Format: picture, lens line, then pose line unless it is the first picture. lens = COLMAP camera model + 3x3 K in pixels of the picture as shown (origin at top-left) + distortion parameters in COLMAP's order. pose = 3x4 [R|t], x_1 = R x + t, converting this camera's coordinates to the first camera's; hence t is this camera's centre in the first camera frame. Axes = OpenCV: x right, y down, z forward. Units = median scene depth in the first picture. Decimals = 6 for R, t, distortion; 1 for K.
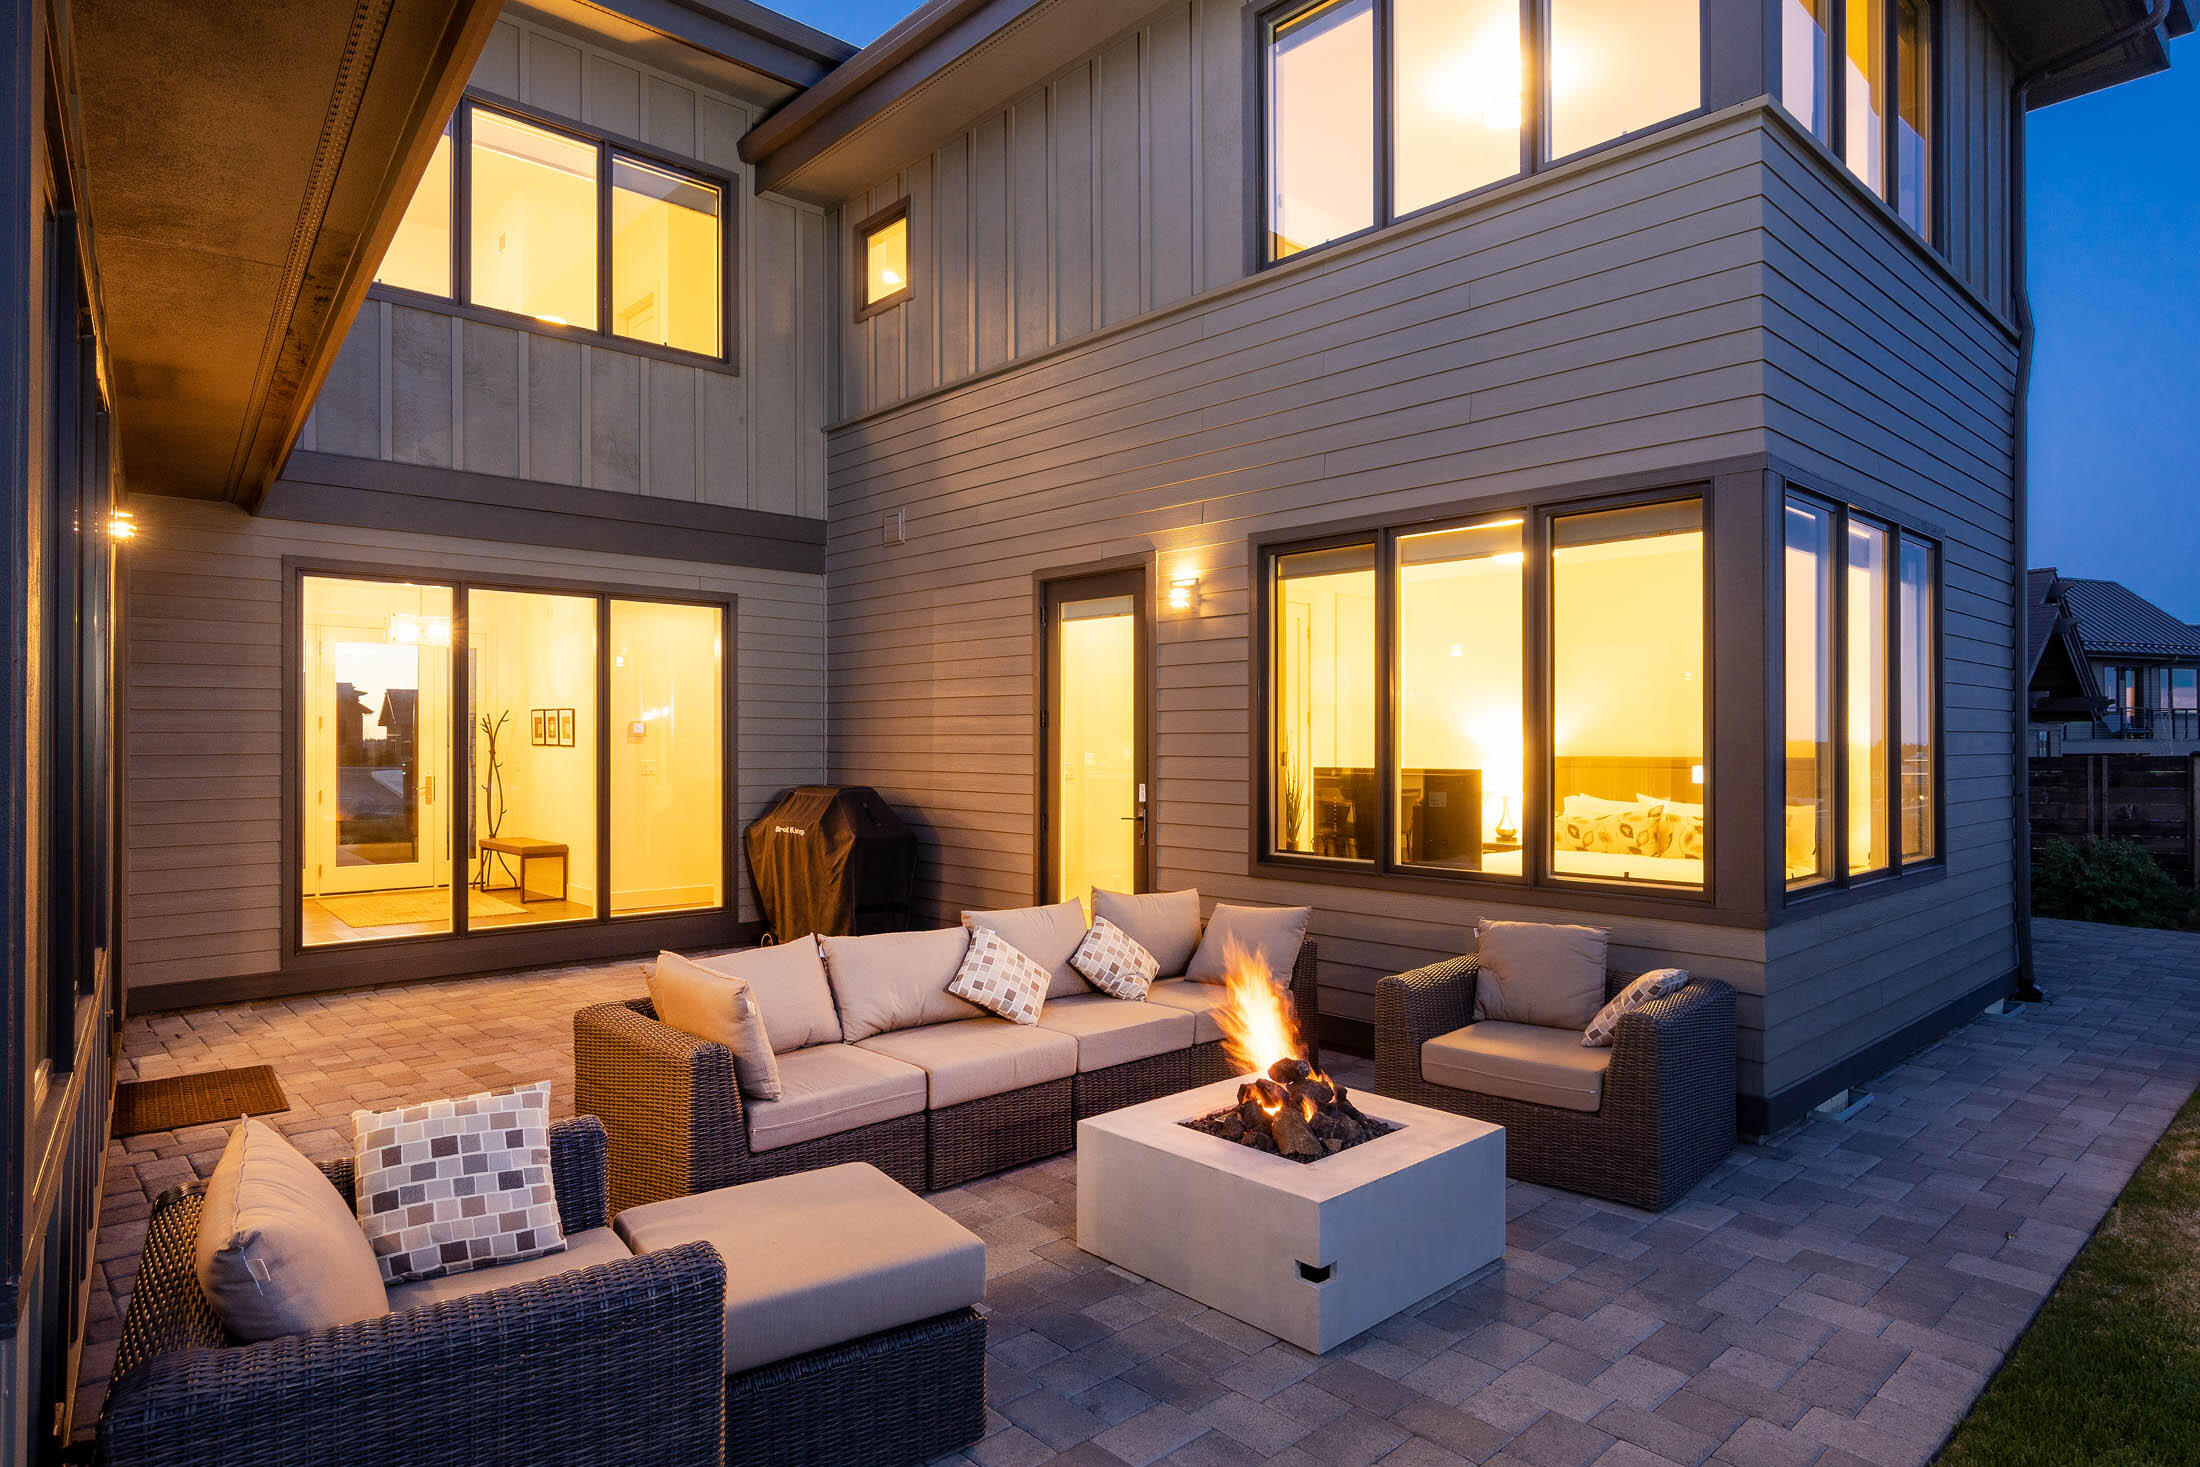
lens RADIAL K [[1309.0, 0, 1100.0], [0, 1309.0, 733.5], [0, 0, 1]] dist [0.000172, -0.000022]
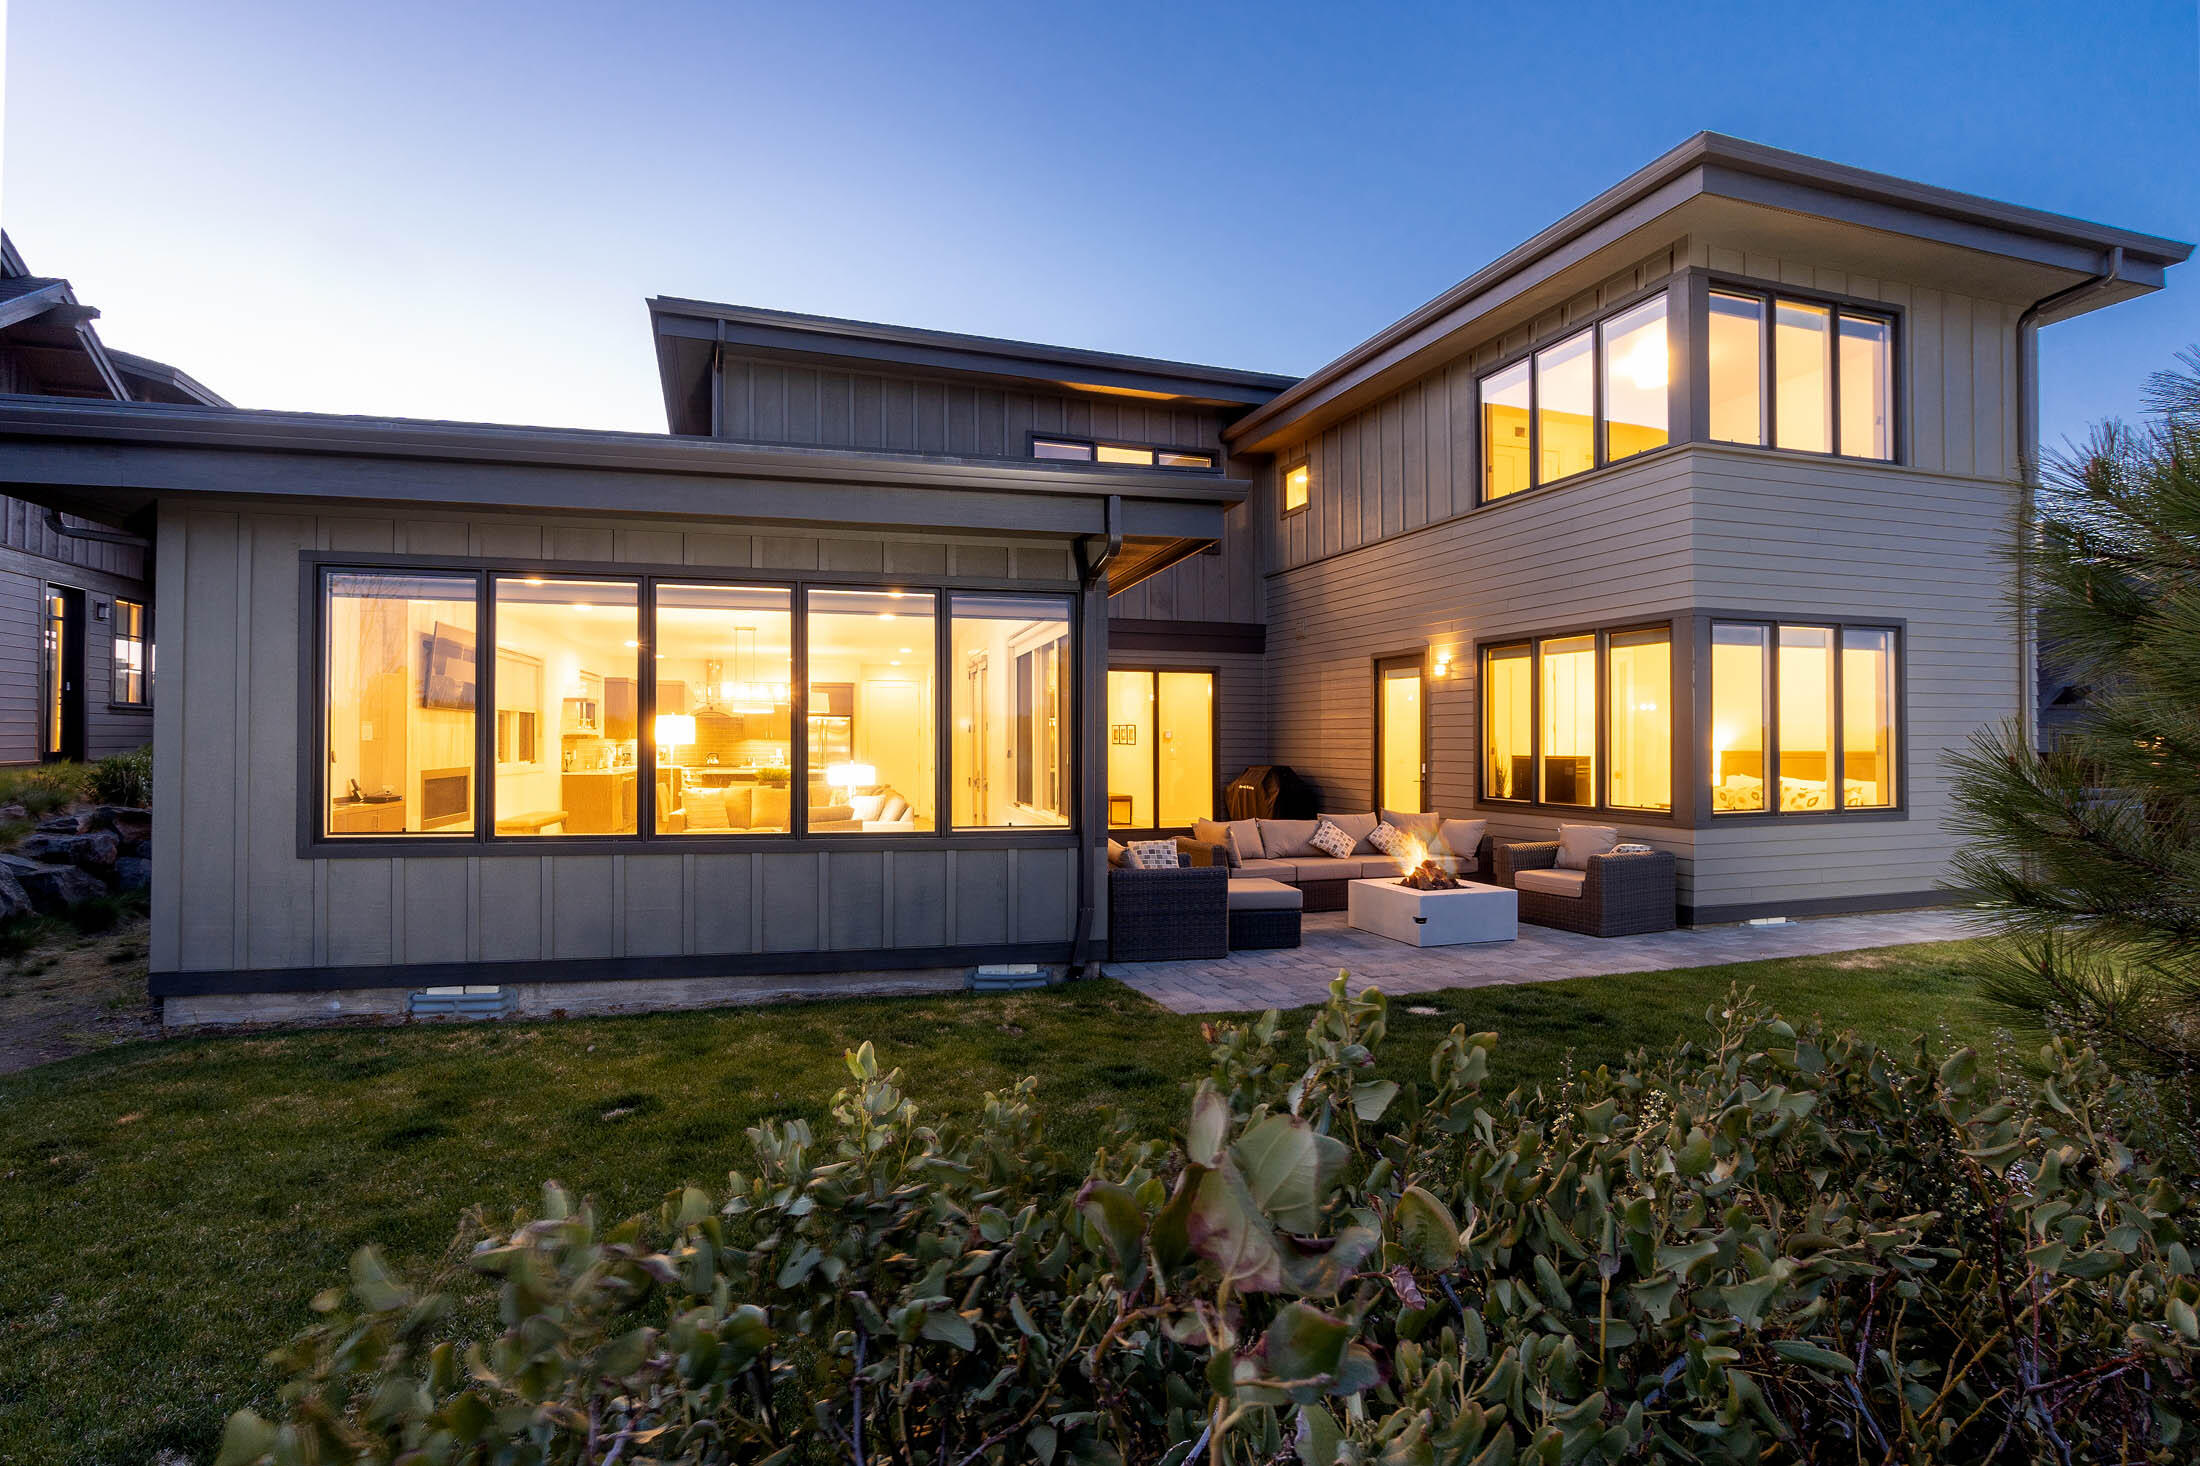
lens RADIAL K [[1050.4, 0, 1042.5], [0, 1050.4, 731.8], [0, 0, 1]] dist [-0.001312, -0.000165]
pose [[0.909524, -0.005475, -0.415616, 0.157313], [0.004047, 0.999982, -0.004316, -0.004648], [0.415632, 0.002244, 0.909530, -0.634453]]
